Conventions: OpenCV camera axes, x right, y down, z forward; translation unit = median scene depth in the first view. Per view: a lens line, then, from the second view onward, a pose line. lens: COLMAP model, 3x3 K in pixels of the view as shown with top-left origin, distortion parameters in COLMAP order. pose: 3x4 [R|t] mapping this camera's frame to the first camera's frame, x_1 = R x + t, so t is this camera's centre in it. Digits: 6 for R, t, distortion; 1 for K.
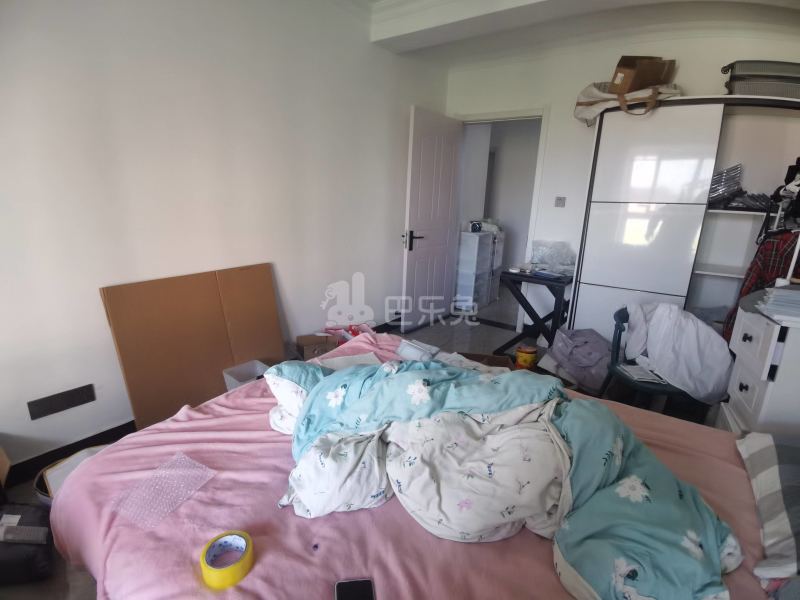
lens RADIAL K [[398.4, 0, 396.4], [0, 398.4, 300.6], [0, 0, 1]] dist [0.004917, 0.000331]
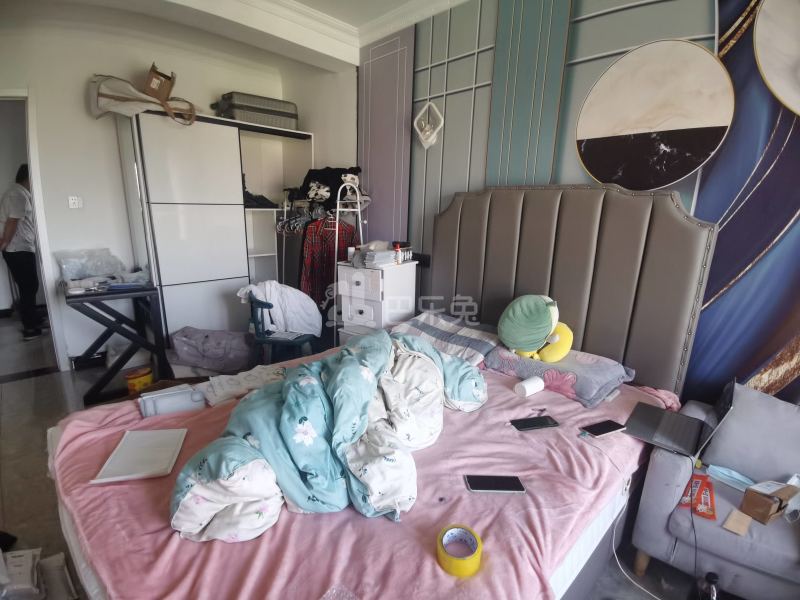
lens RADIAL K [[398.4, 0, 396.2], [0, 398.4, 299.1], [0, 0, 1]] dist [0.004917, 0.000331]
pose [[0.204882, -0.254224, 0.945195, -0.429707], [0.241577, 0.948939, 0.202867, -0.088888], [-0.948506, 0.186774, 0.255835, 0.253712]]
